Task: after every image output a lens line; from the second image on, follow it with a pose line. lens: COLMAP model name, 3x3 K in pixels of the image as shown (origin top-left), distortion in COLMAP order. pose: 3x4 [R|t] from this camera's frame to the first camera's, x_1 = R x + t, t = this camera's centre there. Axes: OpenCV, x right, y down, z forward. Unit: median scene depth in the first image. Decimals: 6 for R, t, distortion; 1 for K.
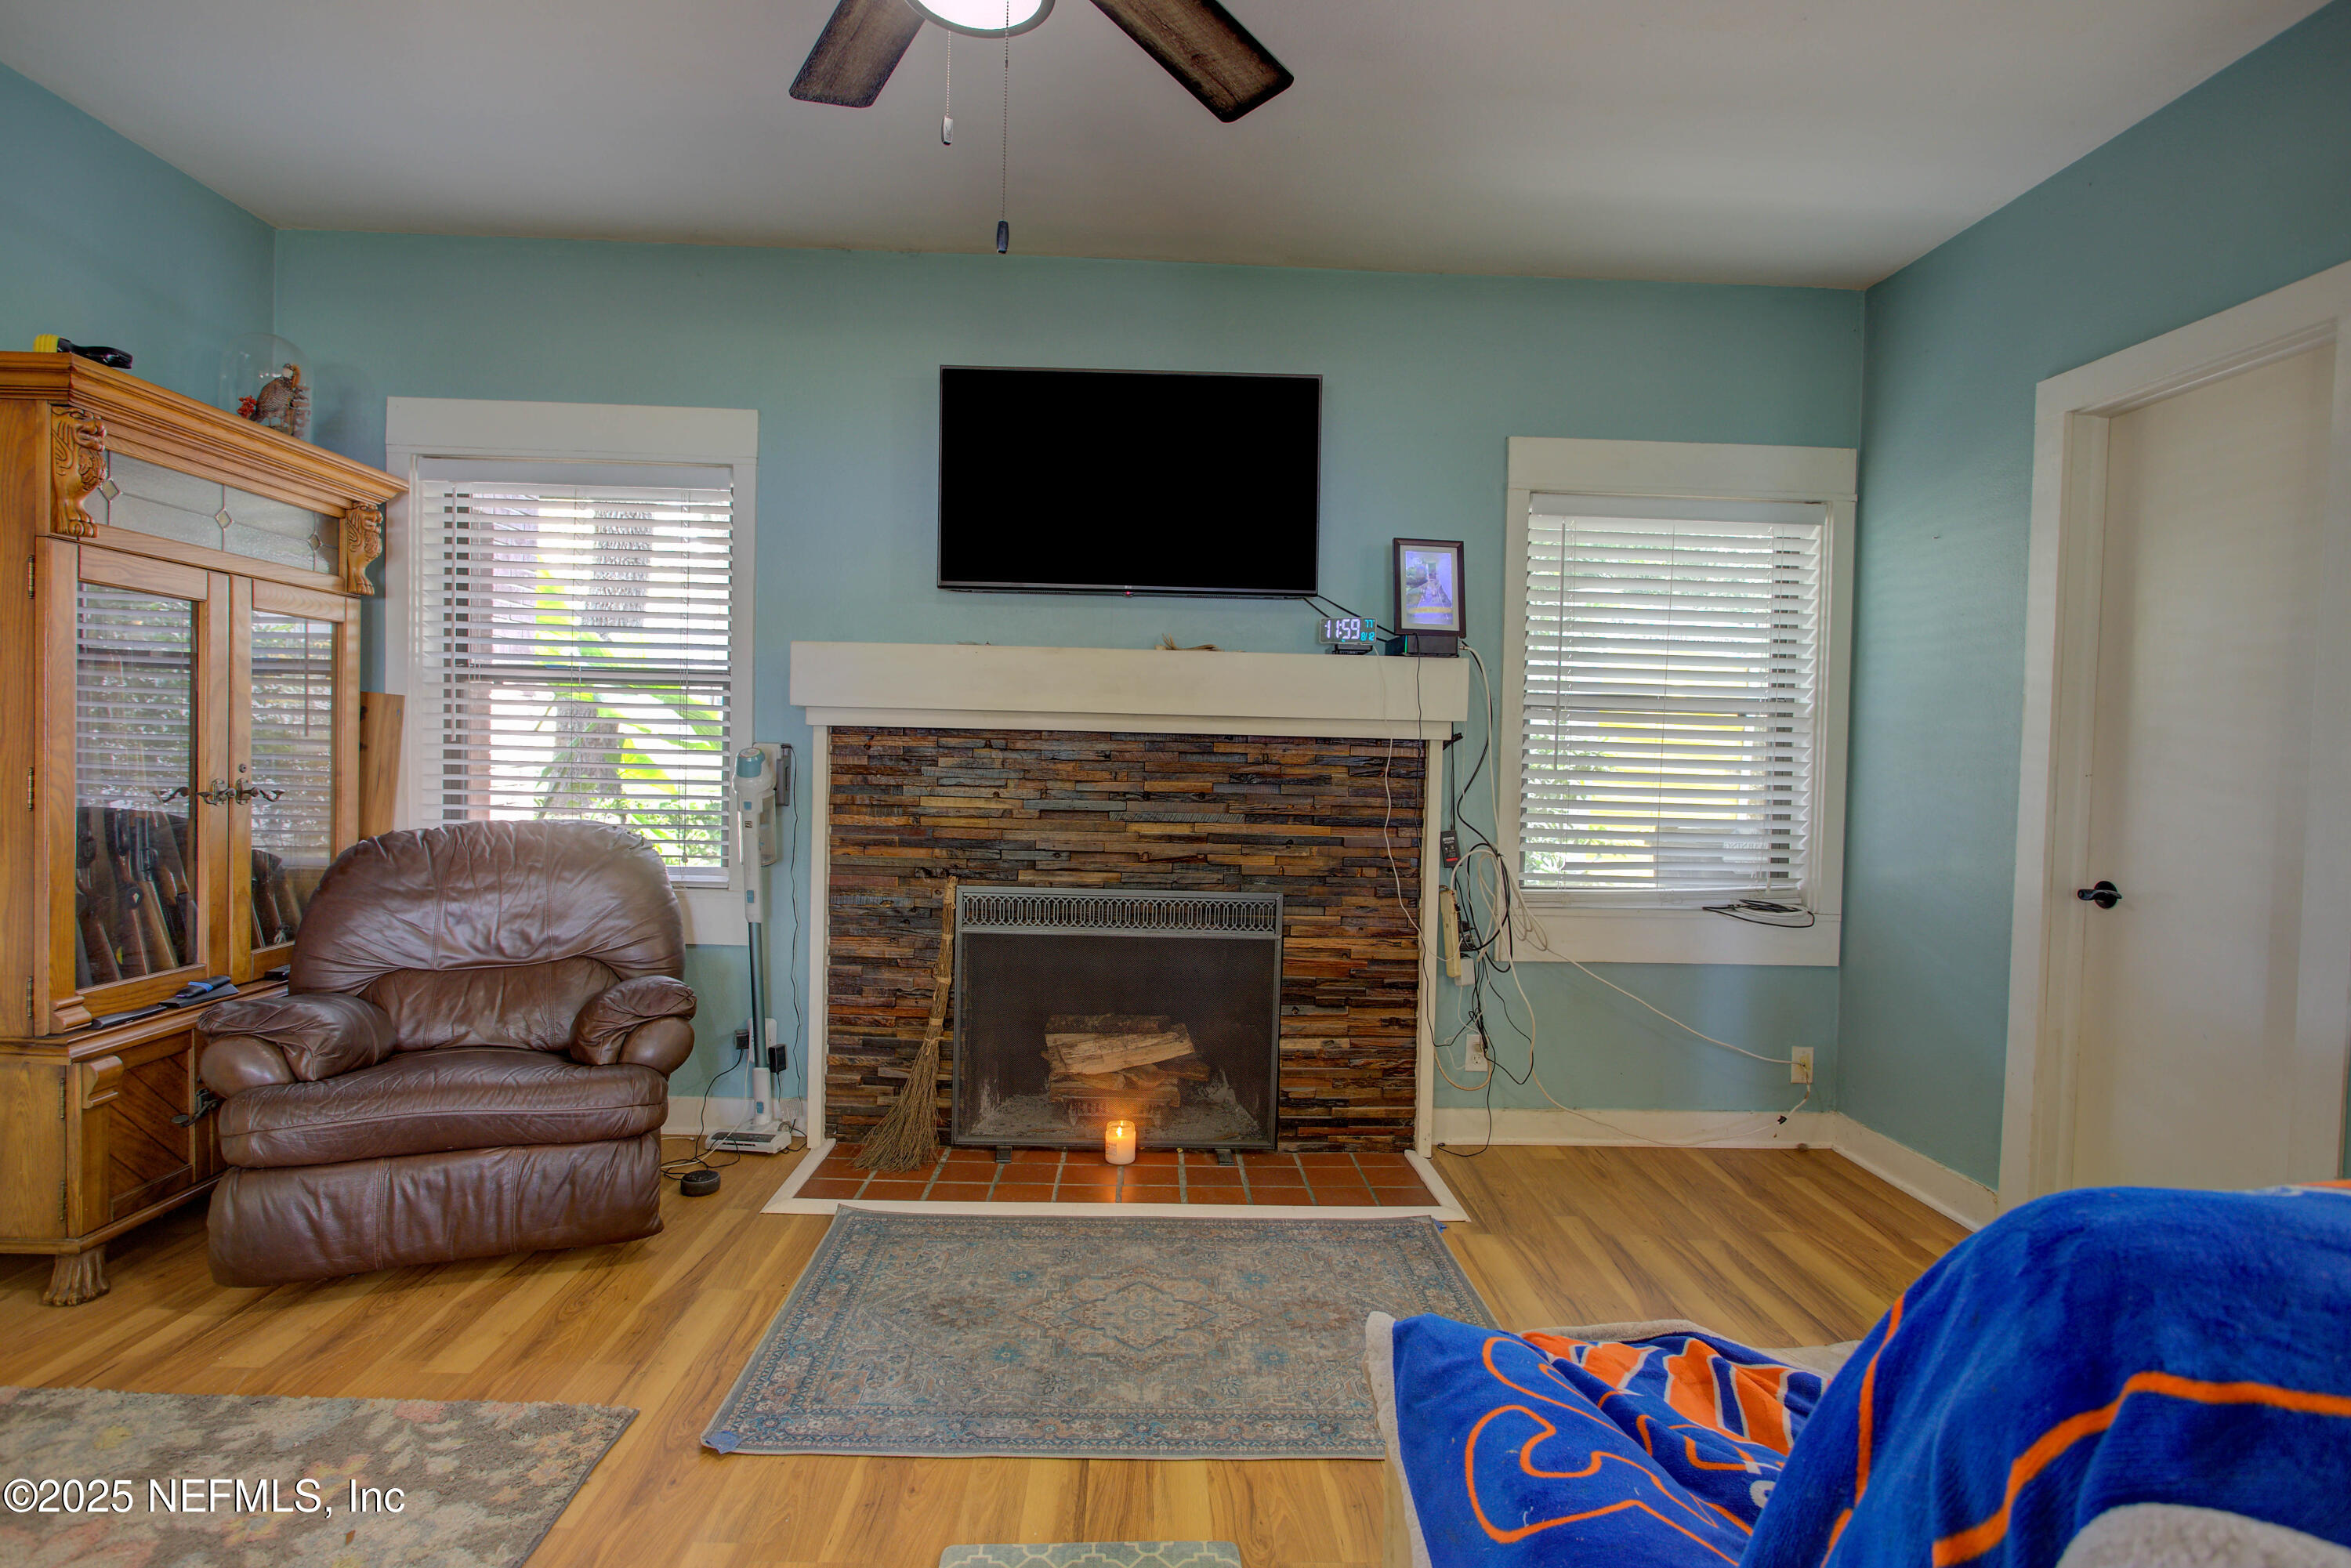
lens RADIAL K [[1164.2, 0, 1166.8], [0, 1164.2, 784.2], [0, 0, 1]] dist [-0.024779, 0.009238]
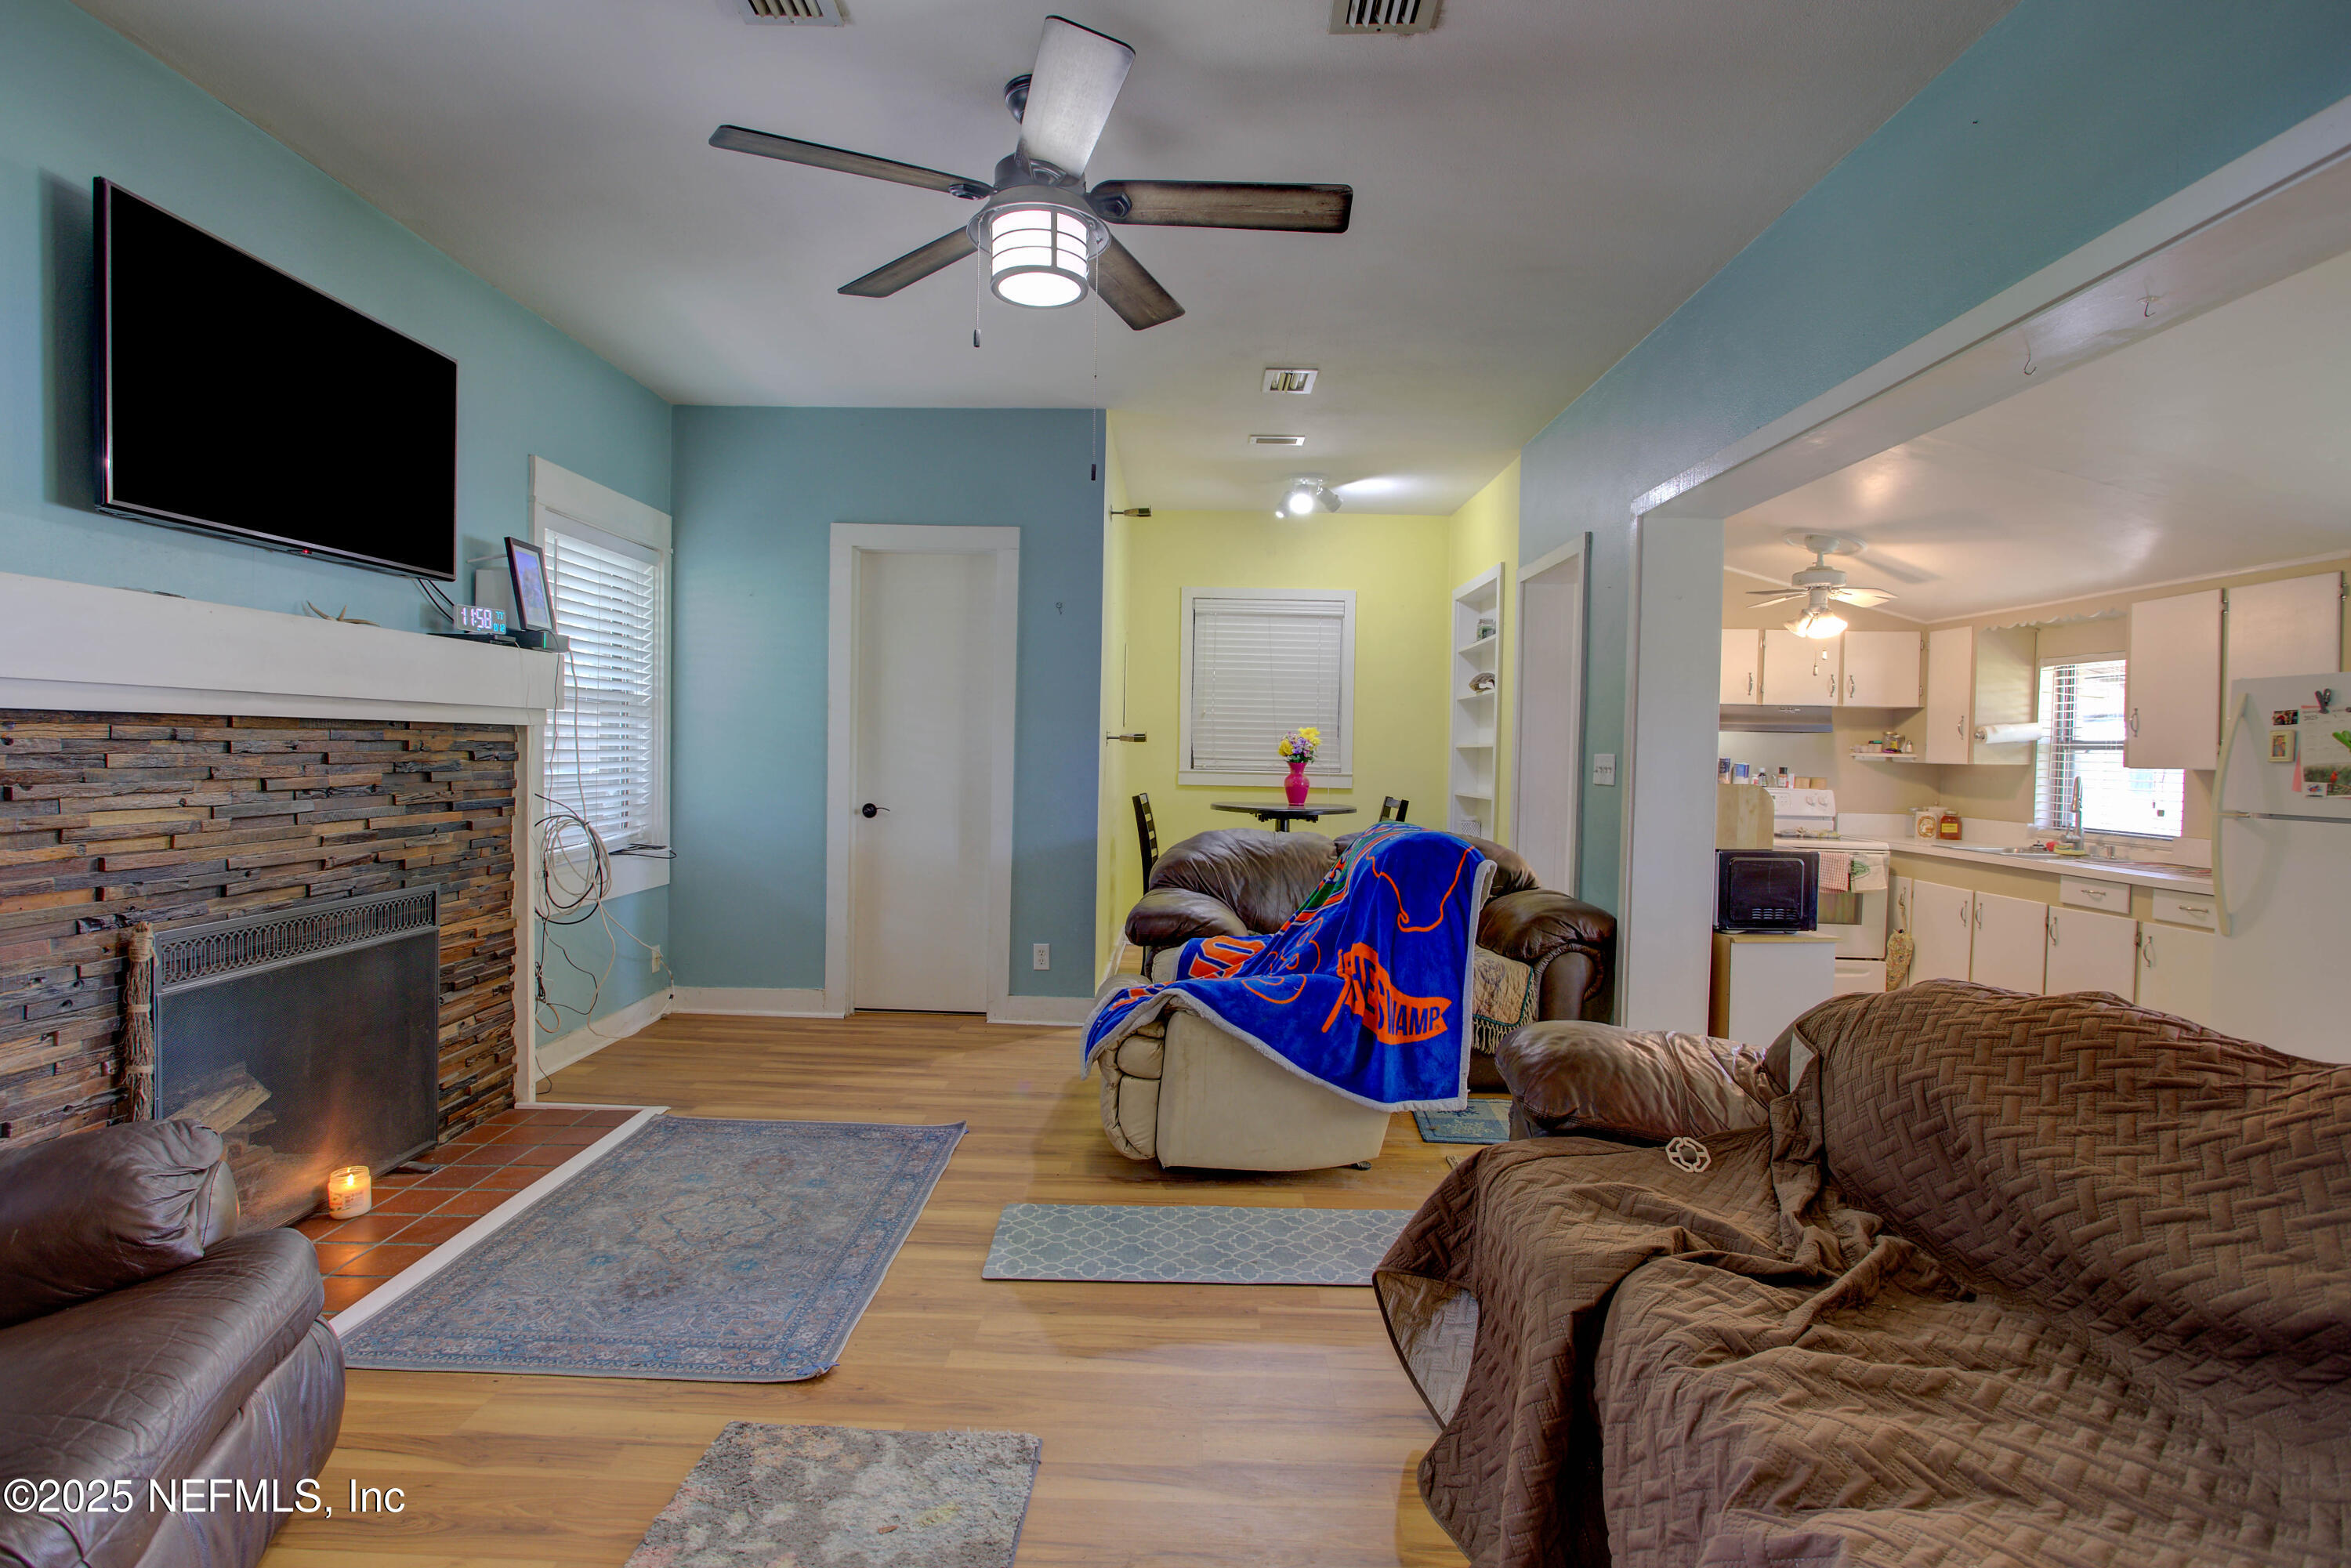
lens RADIAL K [[1164.2, 0, 1166.8], [0, 1164.2, 784.2], [0, 0, 1]] dist [-0.024779, 0.009238]
pose [[0.055325, -0.054160, 0.996998, -0.831768], [0.013548, 0.998477, 0.053488, -0.032779], [-0.998376, 0.010548, 0.055974, 0.334602]]
